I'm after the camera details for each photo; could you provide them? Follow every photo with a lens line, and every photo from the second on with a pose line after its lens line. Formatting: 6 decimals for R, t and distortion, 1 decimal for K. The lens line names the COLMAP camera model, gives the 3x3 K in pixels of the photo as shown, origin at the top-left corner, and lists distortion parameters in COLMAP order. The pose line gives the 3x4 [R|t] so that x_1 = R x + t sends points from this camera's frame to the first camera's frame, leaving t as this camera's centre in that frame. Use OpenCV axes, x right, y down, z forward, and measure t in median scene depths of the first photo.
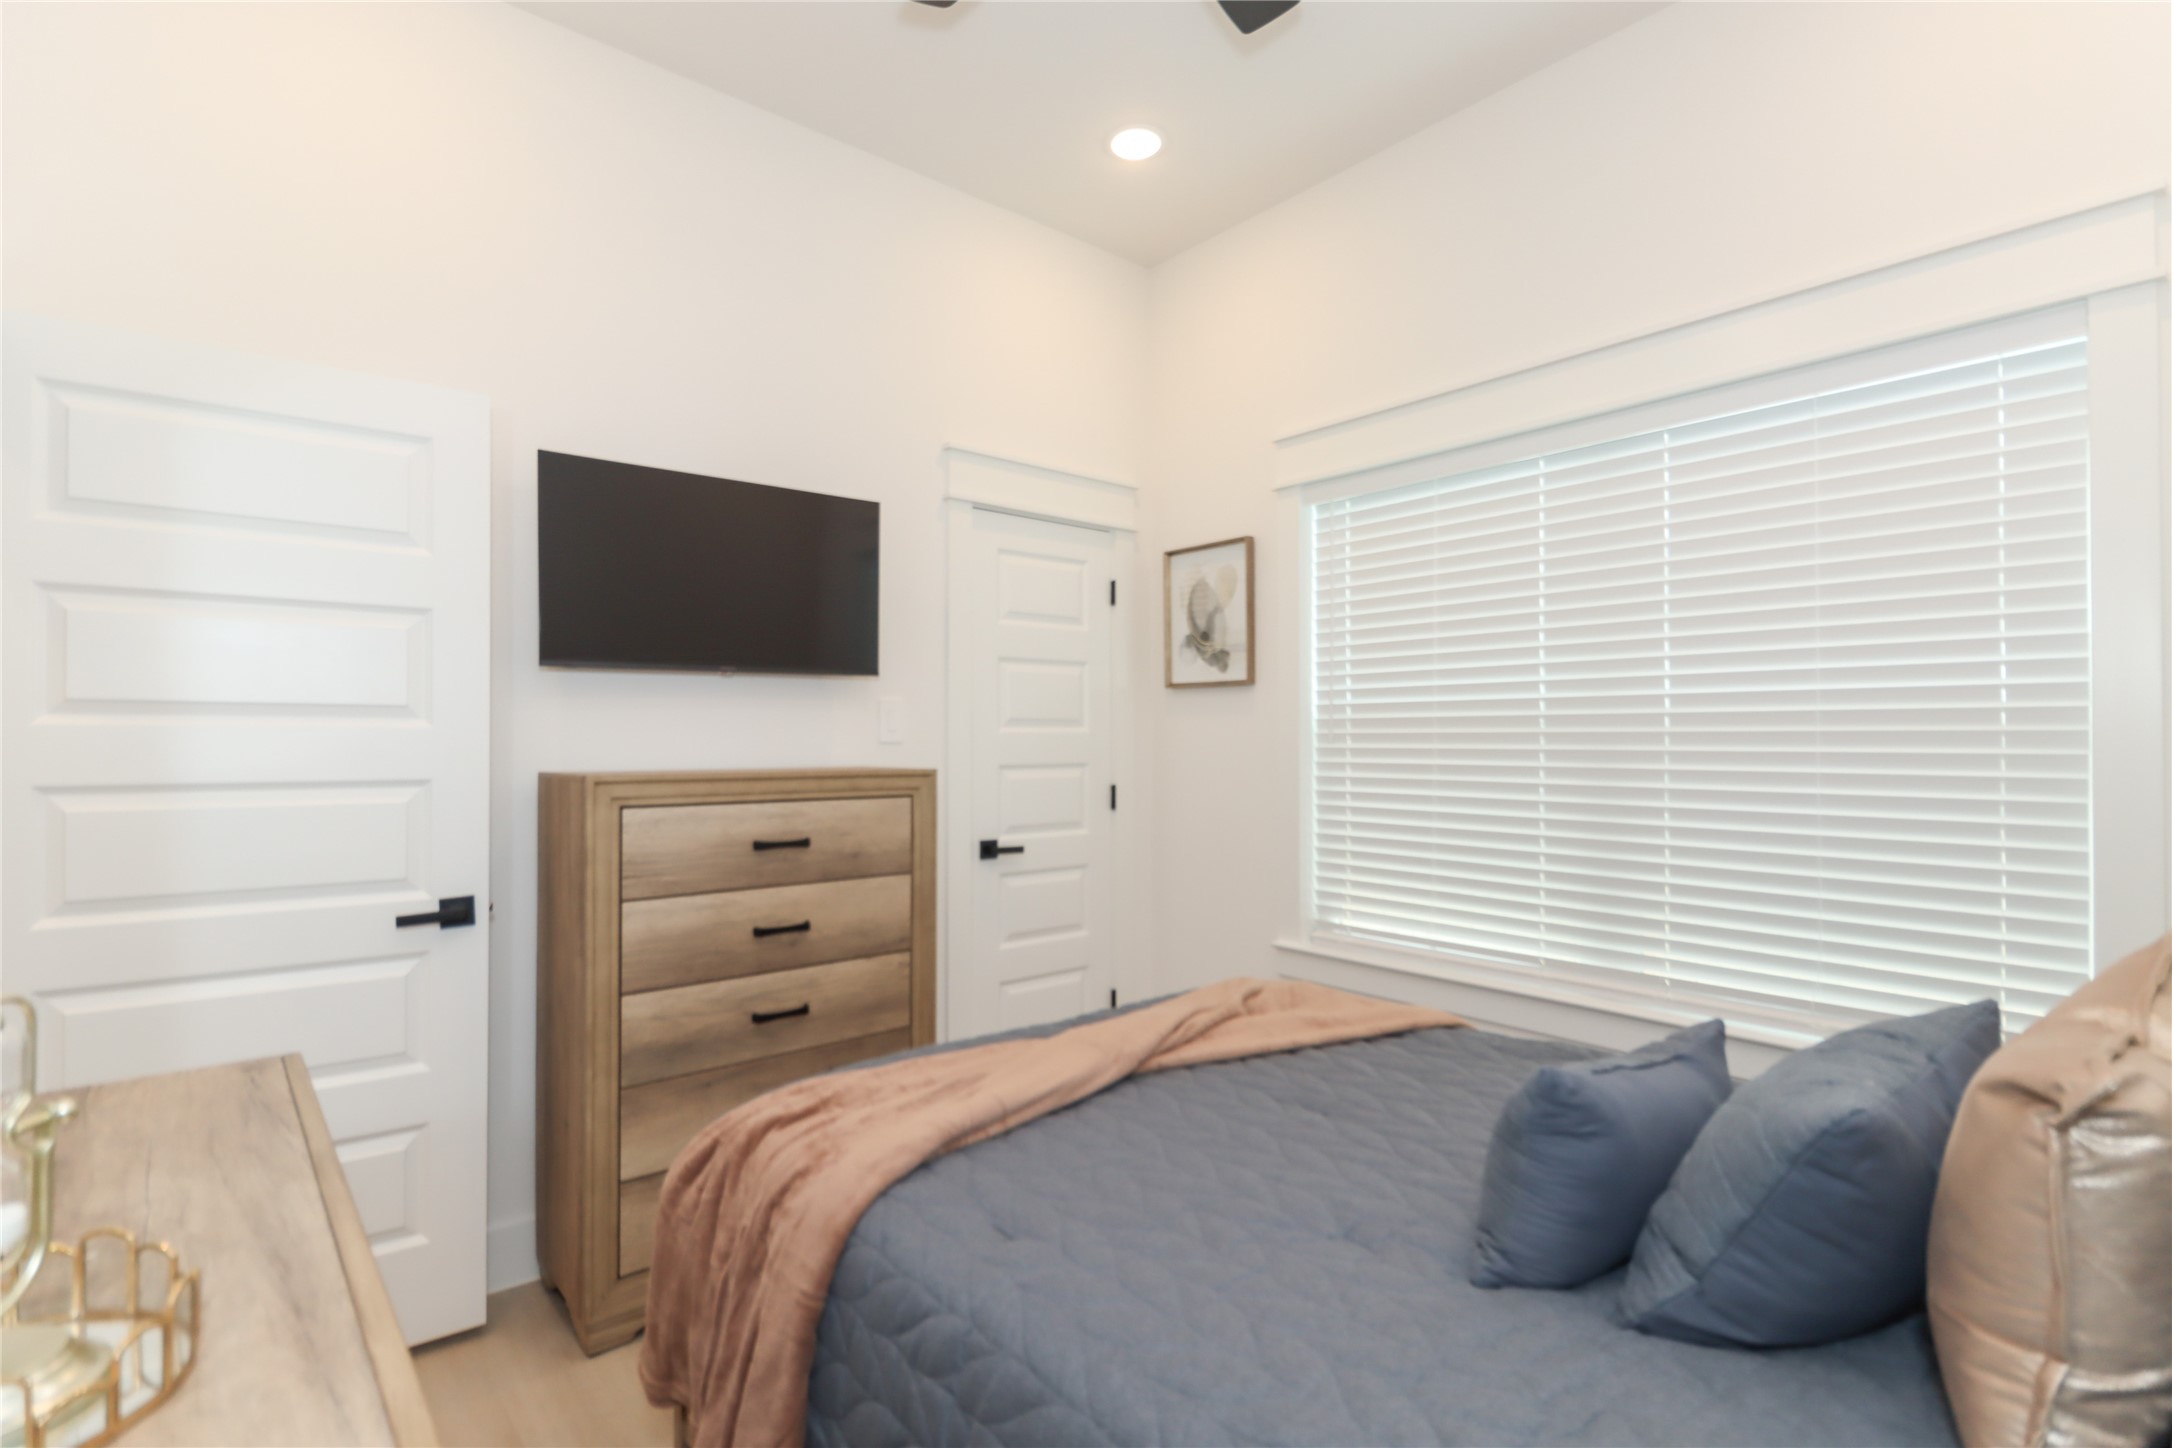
lens RADIAL K [[1025.1, 0, 1086.0], [0, 1025.1, 724.0], [0, 0, 1]] dist [0.031963, -0.000025]
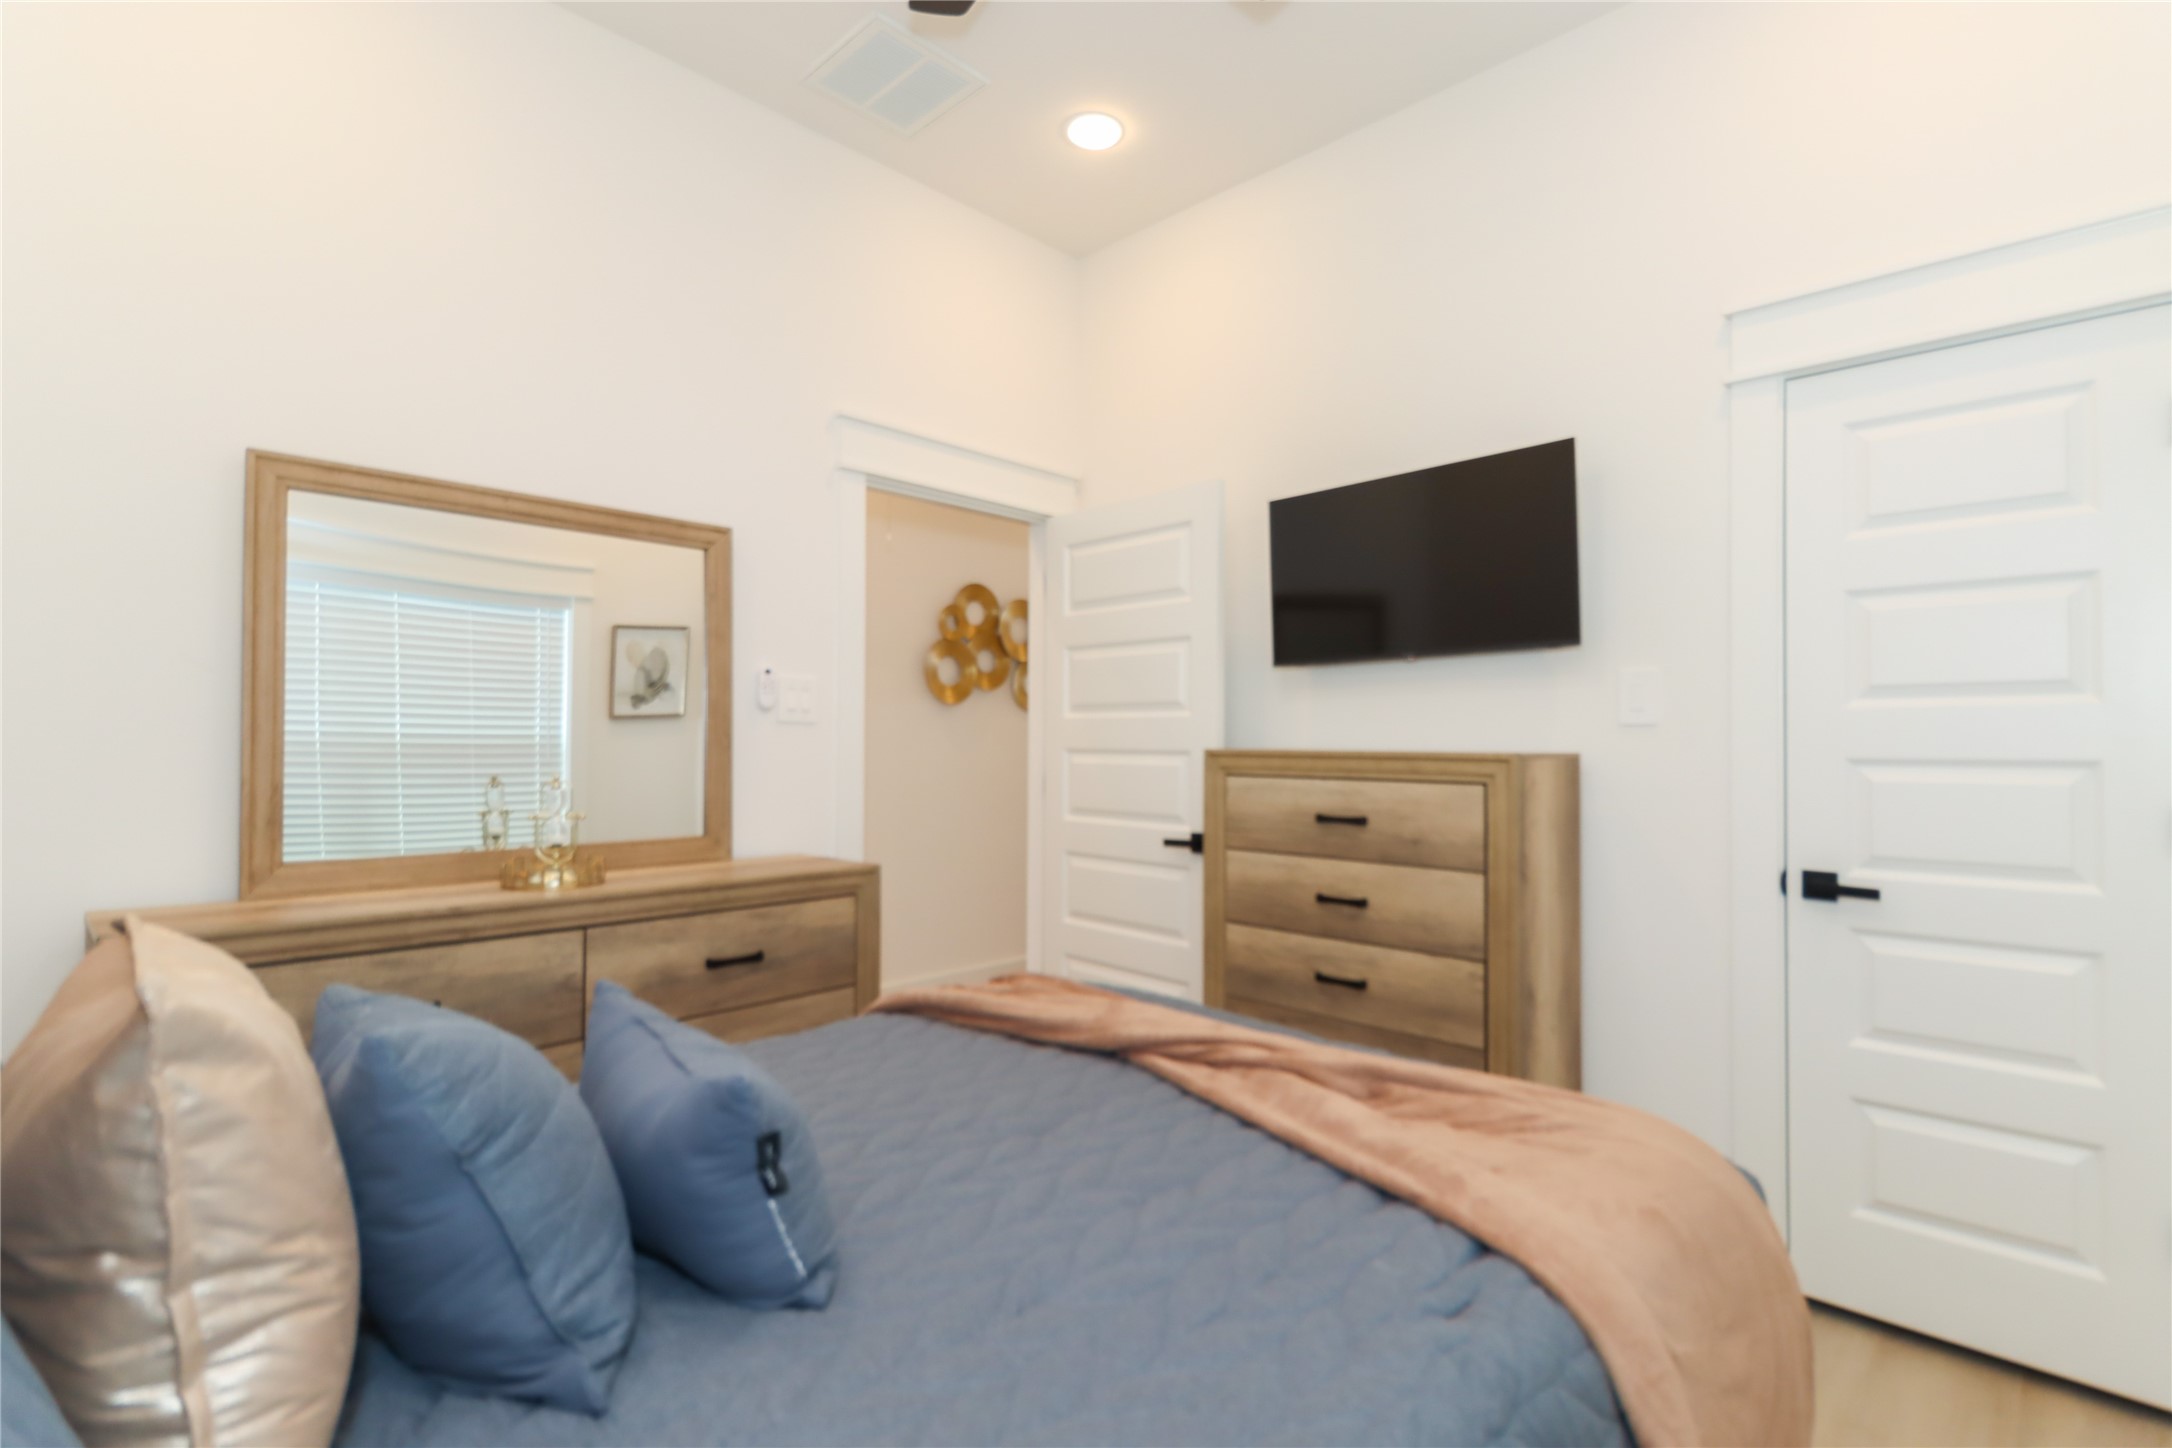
lens RADIAL K [[1025.1, 0, 1086.0], [0, 1025.1, 724.0], [0, 0, 1]] dist [0.031963, -0.000025]
pose [[0.104123, -0.013851, -0.994468, 0.707054], [0.010700, 0.999861, -0.012806, 0.028908], [0.994507, -0.009307, 0.104257, 0.618224]]
